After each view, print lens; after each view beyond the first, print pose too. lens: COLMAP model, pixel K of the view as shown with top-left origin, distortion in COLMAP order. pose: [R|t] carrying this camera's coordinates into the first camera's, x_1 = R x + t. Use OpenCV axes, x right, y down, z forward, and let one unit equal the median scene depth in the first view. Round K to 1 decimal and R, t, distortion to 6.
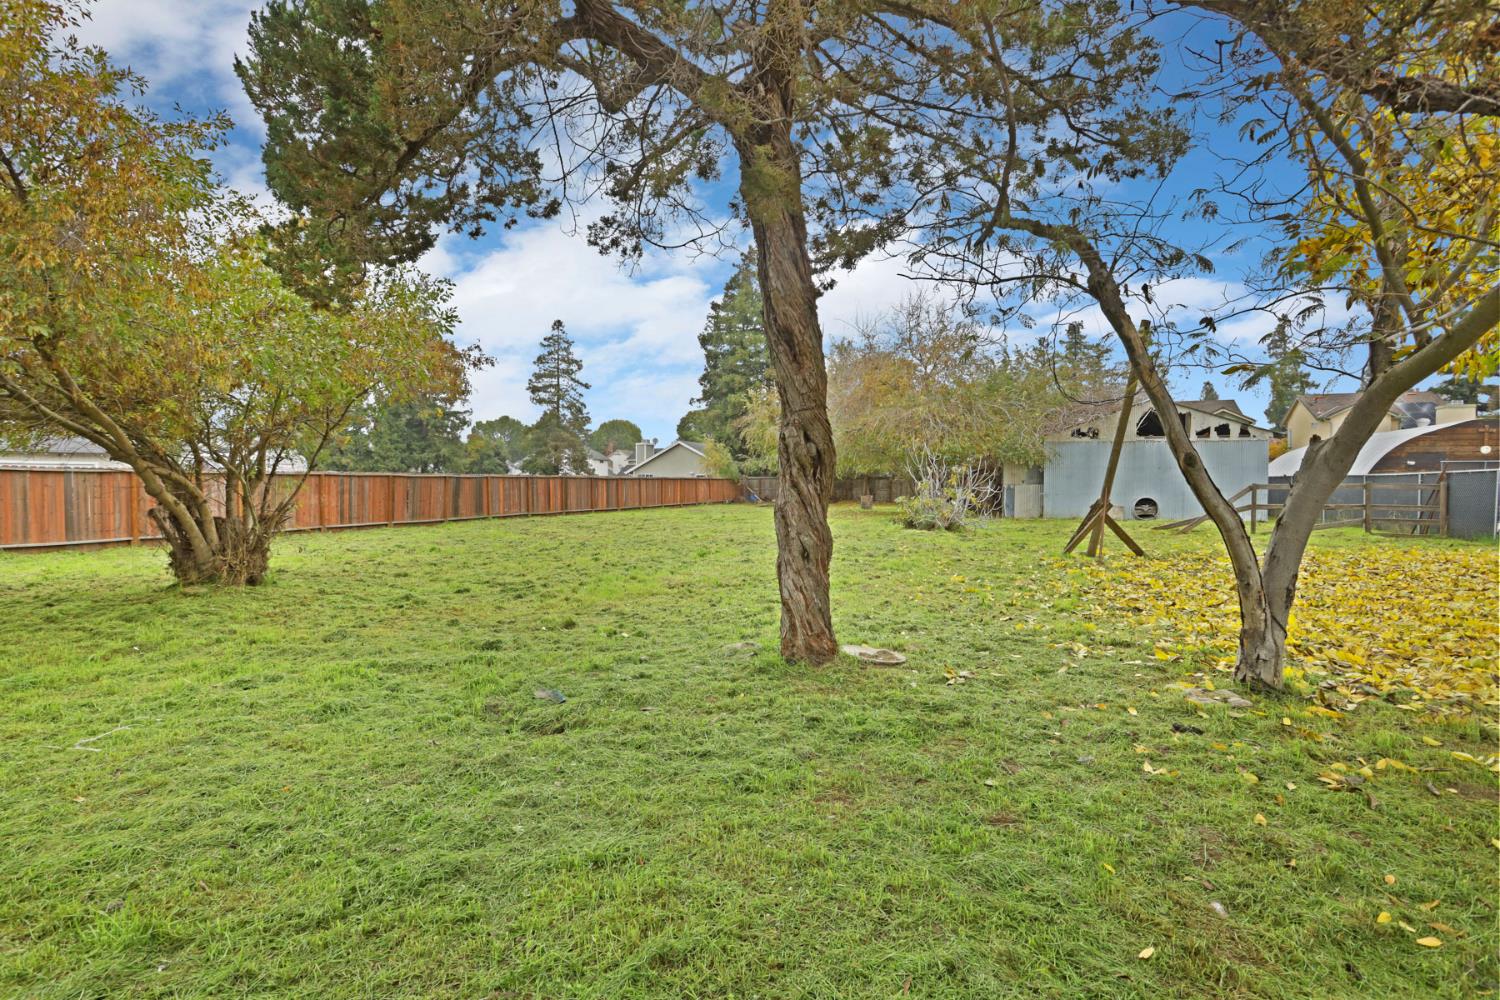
lens RADIAL K [[731.2, 0, 750.0], [0, 731.2, 500.0], [0, 0, 1]] dist [-0.083008, 0.034350]
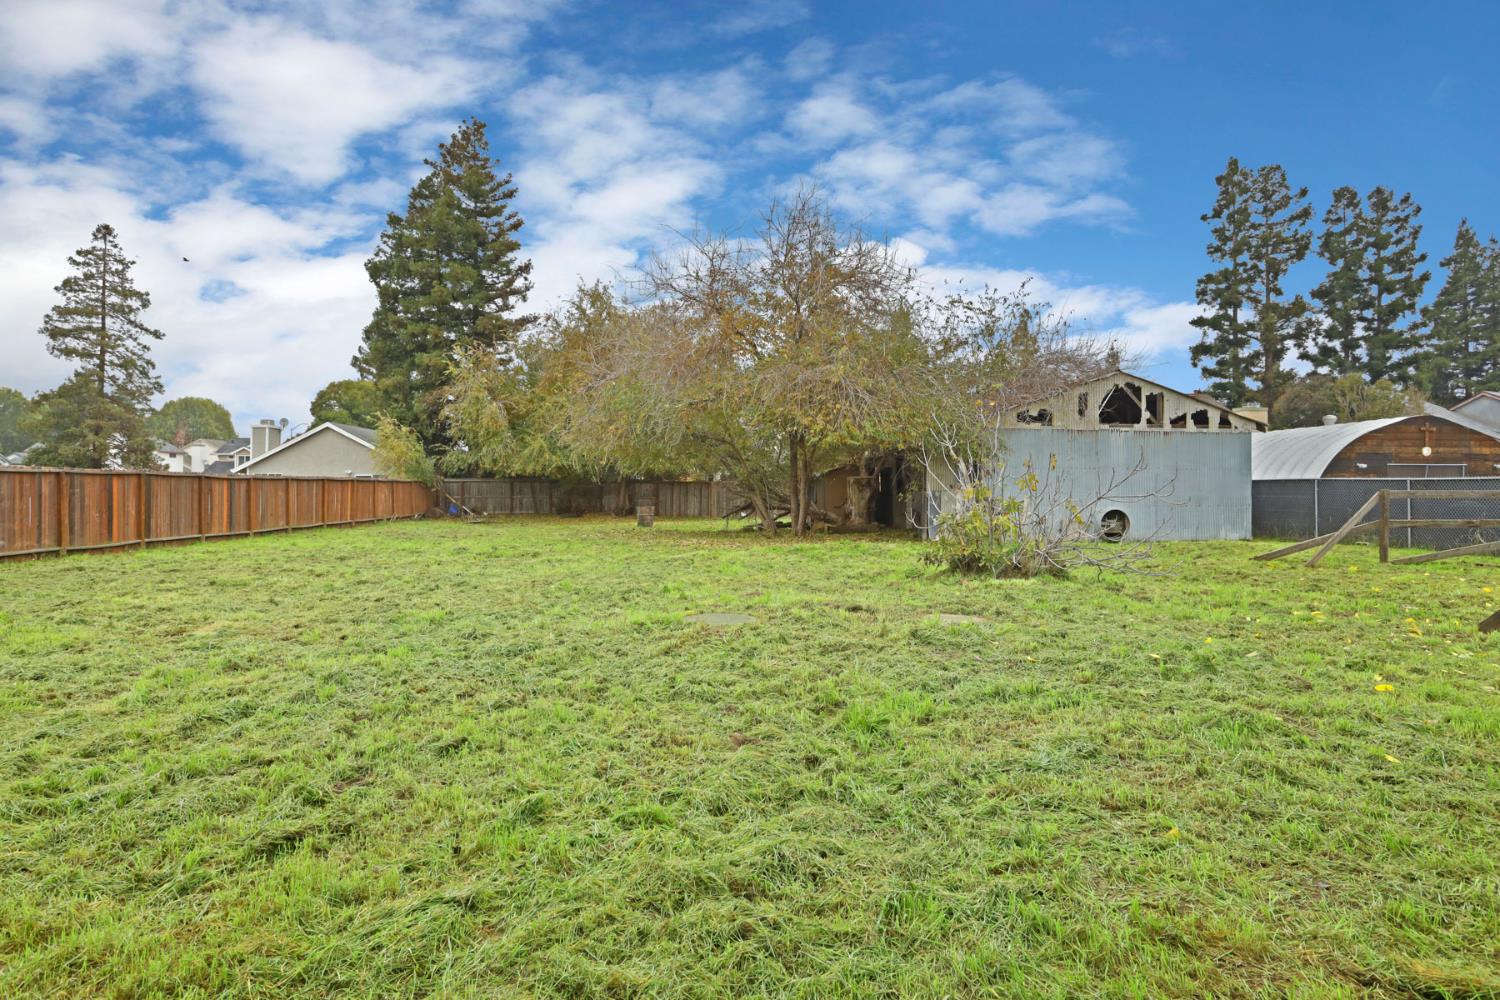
lens RADIAL K [[873.2, 0, 747.3], [0, 873.2, 480.8], [0, 0, 1]] dist [-0.065955, 0.042712]
pose [[0.920290, 0.008067, 0.391154, -0.050449], [0.004992, 0.999464, -0.032358, -0.002385], [-0.391206, 0.031731, 0.919756, 0.143130]]
